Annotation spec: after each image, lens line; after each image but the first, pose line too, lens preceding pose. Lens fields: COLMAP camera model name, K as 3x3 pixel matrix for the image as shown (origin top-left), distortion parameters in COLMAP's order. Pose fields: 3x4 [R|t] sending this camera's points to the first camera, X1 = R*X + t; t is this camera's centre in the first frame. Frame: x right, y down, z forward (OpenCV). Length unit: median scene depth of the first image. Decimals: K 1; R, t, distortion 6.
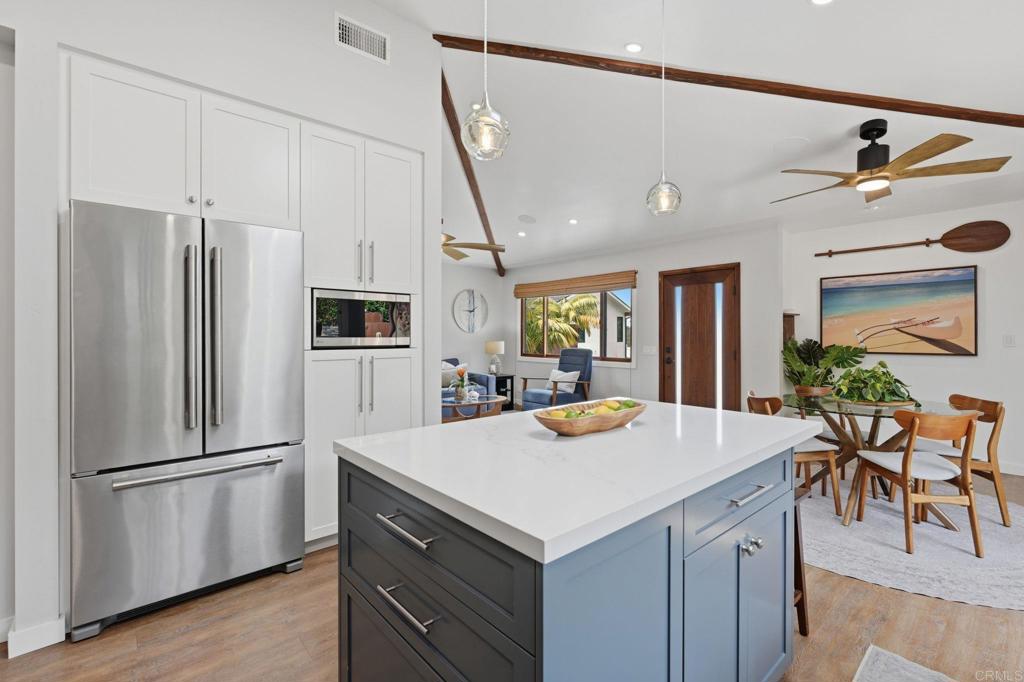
lens RADIAL K [[446.2, 0, 511.1], [0, 446.2, 336.3], [0, 0, 1]] dist [-0.000674, 0.000000]
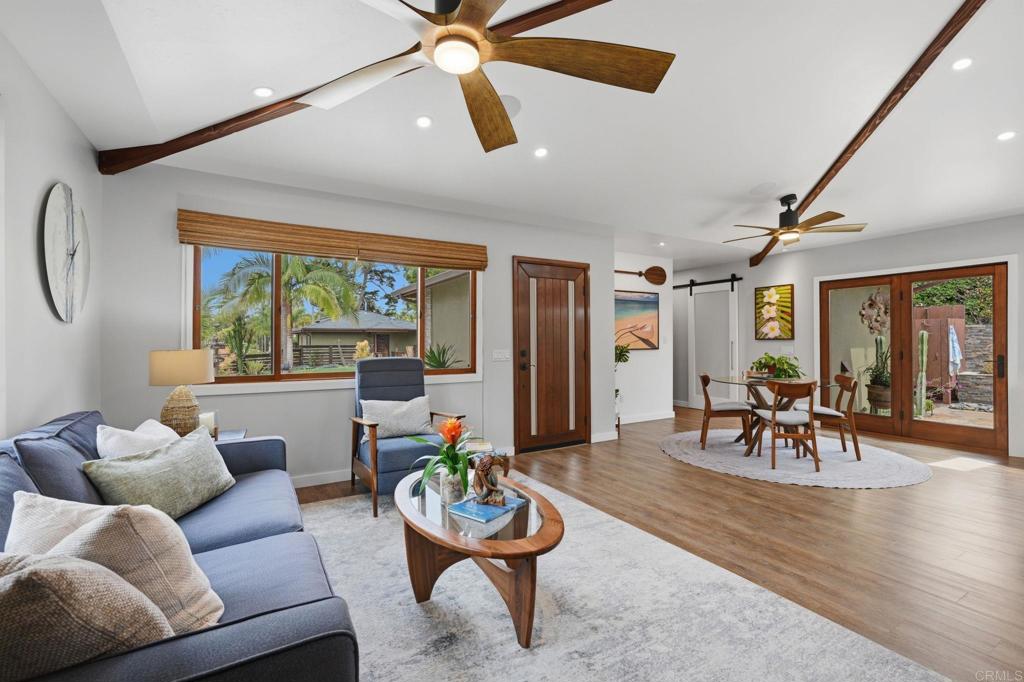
lens RADIAL K [[458.7, 0, 511.8], [0, 458.7, 338.0], [0, 0, 1]] dist [-0.001316, 0.000329]
pose [[0.161110, 0.003561, 0.986930, -0.429971], [0.004215, 0.999982, -0.004296, 0.005339], [-0.986928, 0.004852, 0.161092, 0.783035]]
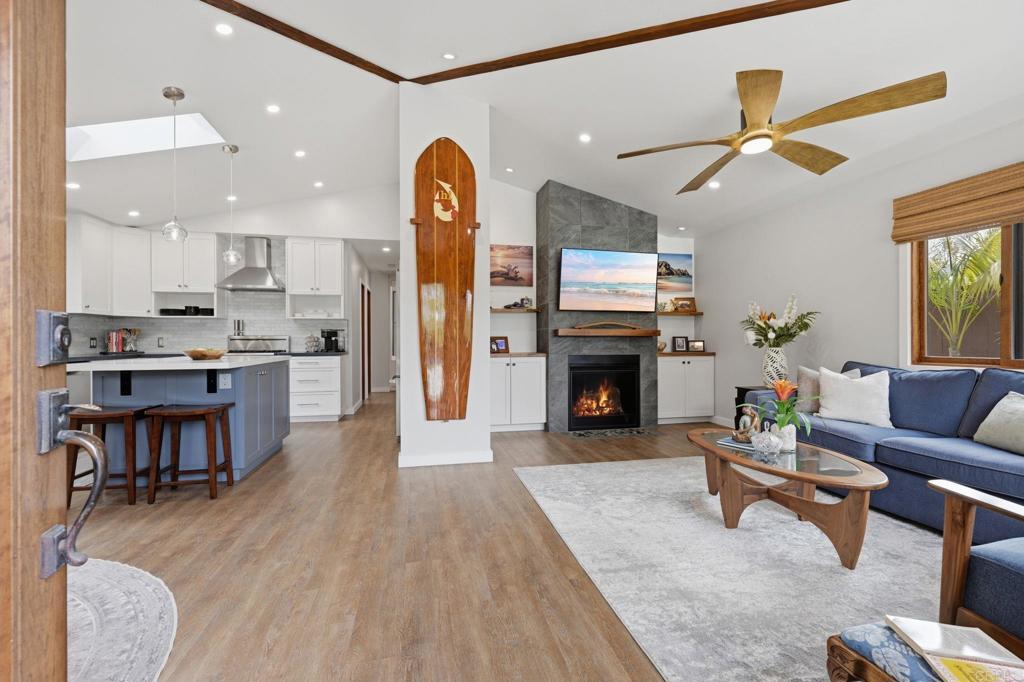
lens RADIAL K [[433.6, 0, 512.0], [0, 433.6, 341.0], [0, 0, 1]] dist [-0.000983, 0.000209]
pose [[-0.465981, 0.001281, -0.884794, 0.352196], [-0.000088, 0.999999, 0.001494, 0.027904], [0.884795, 0.000773, -0.465981, 0.845745]]
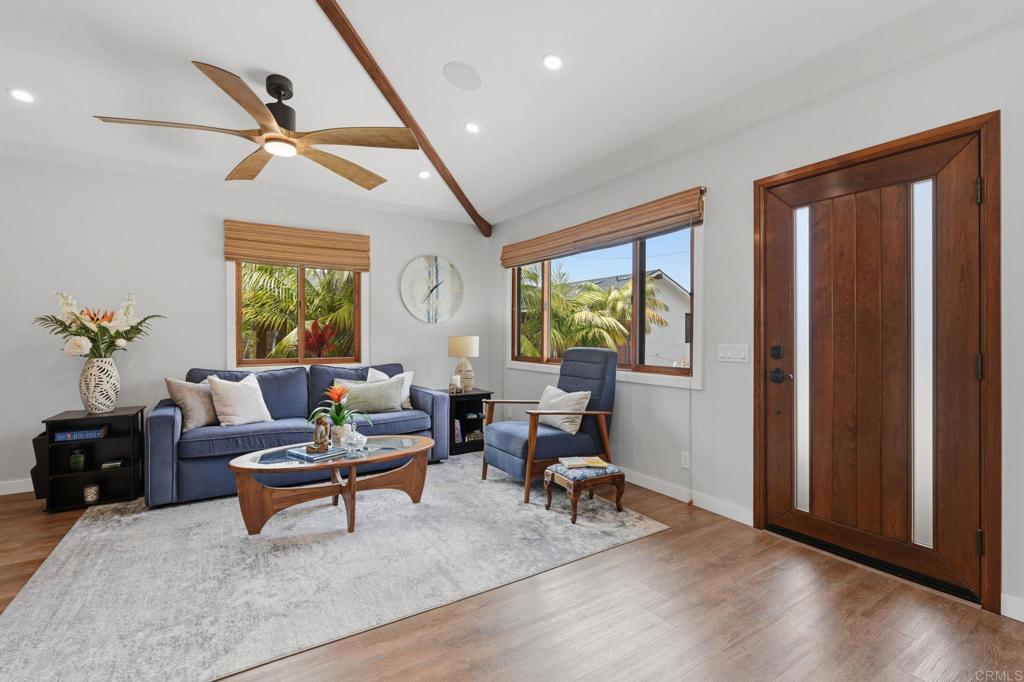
lens RADIAL K [[458.7, 0, 511.8], [0, 458.7, 338.0], [0, 0, 1]] dist [-0.001316, 0.000329]
pose [[0.991343, 0.001950, -0.131286, 0.130718], [-0.001674, 0.999996, 0.002212, 0.014184], [0.131290, -0.001973, 0.991342, 0.445777]]
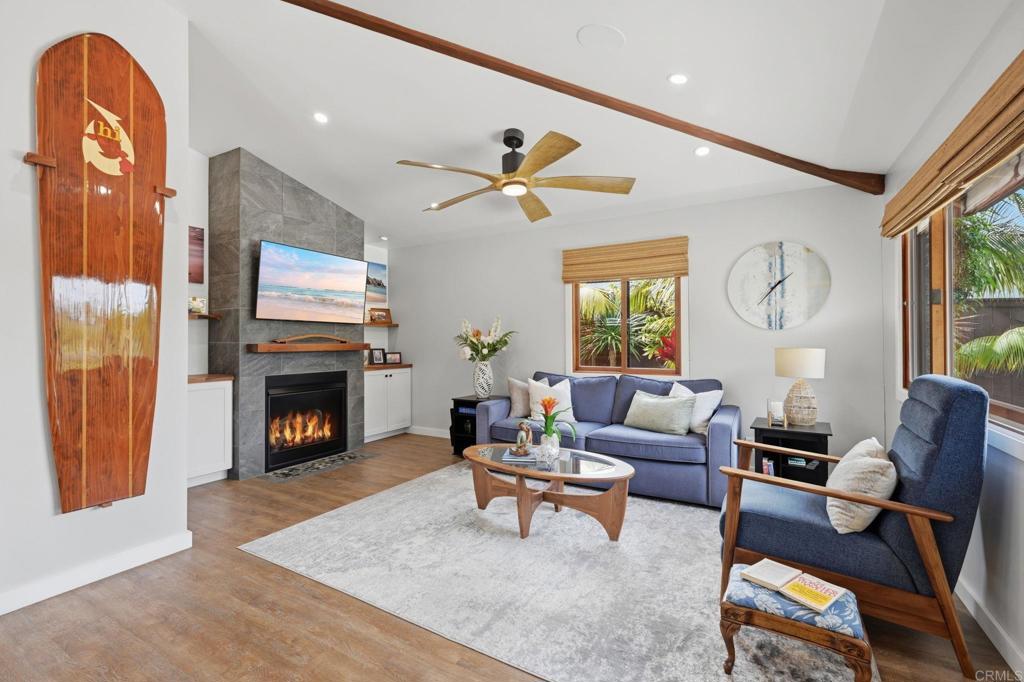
lens RADIAL K [[446.2, 0, 511.1], [0, 446.2, 336.3], [0, 0, 1]] dist [-0.000674, 0.000000]
pose [[0.334881, -0.010060, -0.942207, 0.328097], [0.001772, 0.999948, -0.010046, 0.004196], [0.942259, 0.001695, 0.334882, 0.684908]]
